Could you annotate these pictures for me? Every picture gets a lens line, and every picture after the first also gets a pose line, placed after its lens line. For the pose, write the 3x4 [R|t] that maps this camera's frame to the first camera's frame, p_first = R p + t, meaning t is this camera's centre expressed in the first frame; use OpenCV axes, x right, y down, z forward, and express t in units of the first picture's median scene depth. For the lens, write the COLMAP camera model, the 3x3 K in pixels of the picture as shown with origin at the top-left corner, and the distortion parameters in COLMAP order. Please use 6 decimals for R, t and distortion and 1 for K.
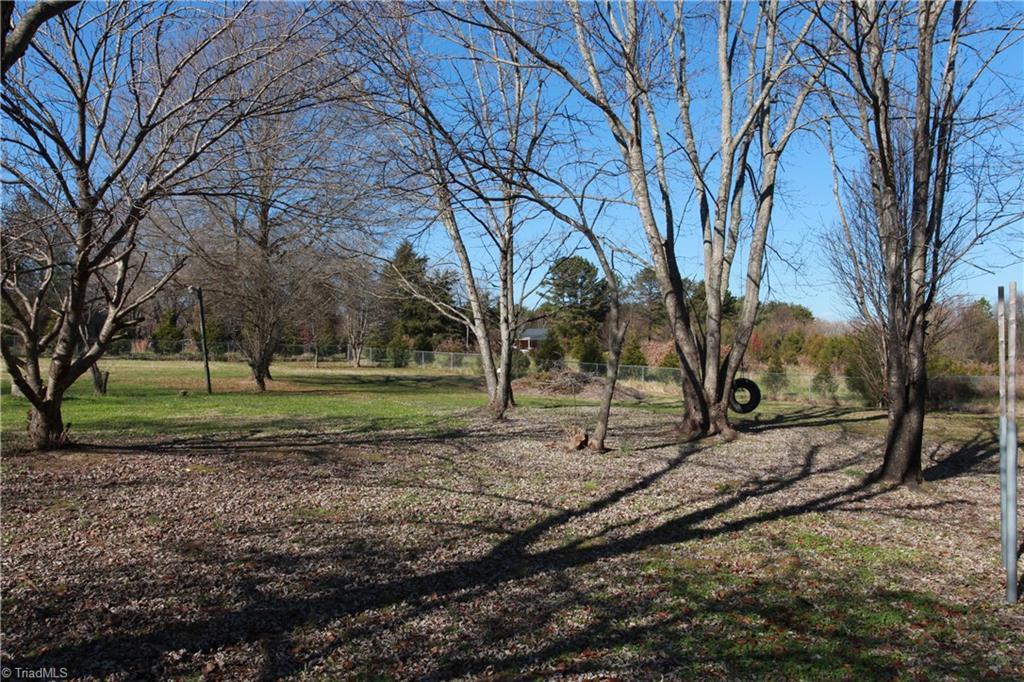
lens RADIAL K [[787.9, 0, 512.0], [0, 787.9, 341.0], [0, 0, 1]] dist [-0.000824, -0.000317]
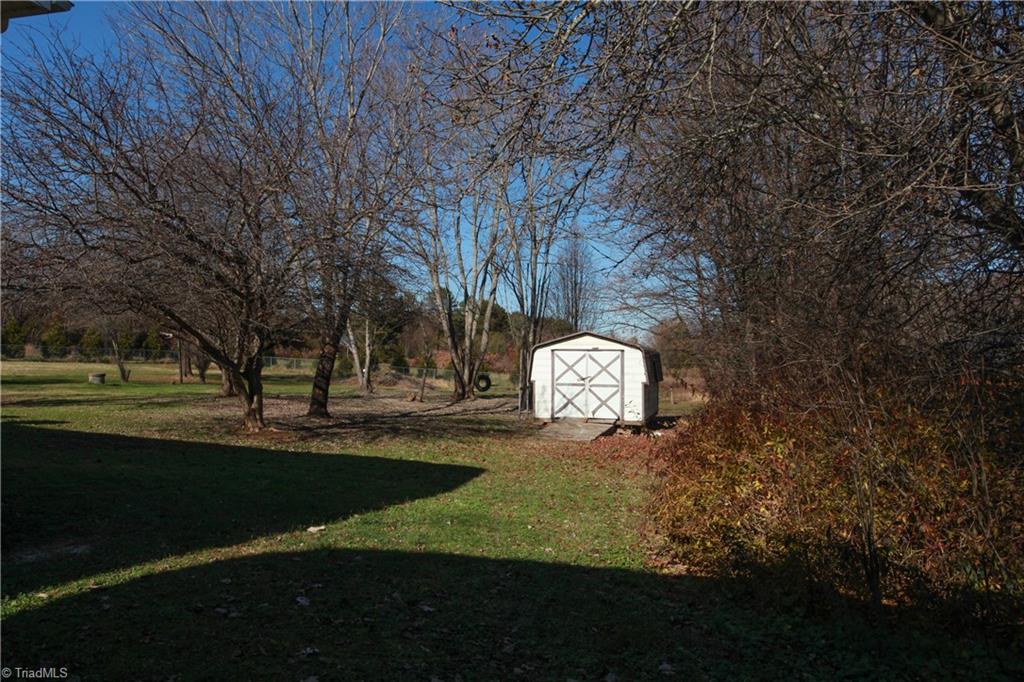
lens RADIAL K [[768.2, 0, 512.0], [0, 768.2, 341.0], [0, 0, 1]] dist [0.003332, 0.001164]
pose [[0.963785, 0.016595, 0.266165, -0.173746], [-0.015190, 0.999858, -0.007336, -0.028063], [-0.266249, 0.003027, 0.963899, -0.959358]]
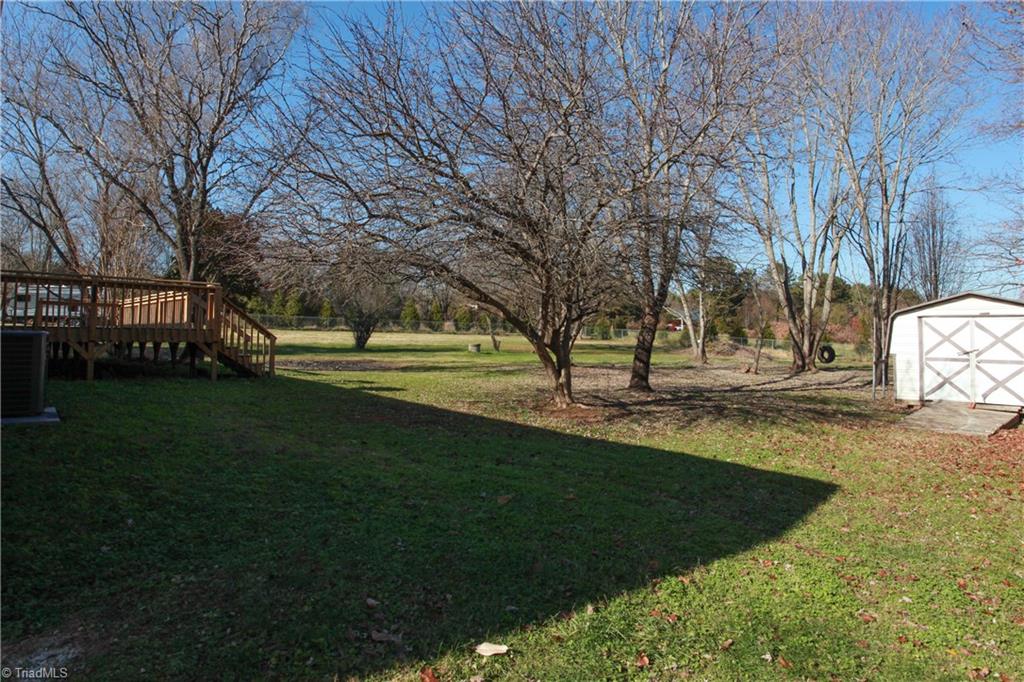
lens RADIAL K [[643.2, 0, 512.4], [0, 643.2, 309.9], [0, 0, 1]] dist [-0.028254, 0.004044]
pose [[0.975802, -0.004151, -0.218615, -0.124587], [0.001296, 0.999912, -0.013201, -0.022833], [0.218651, 0.012598, 0.975722, -0.734674]]
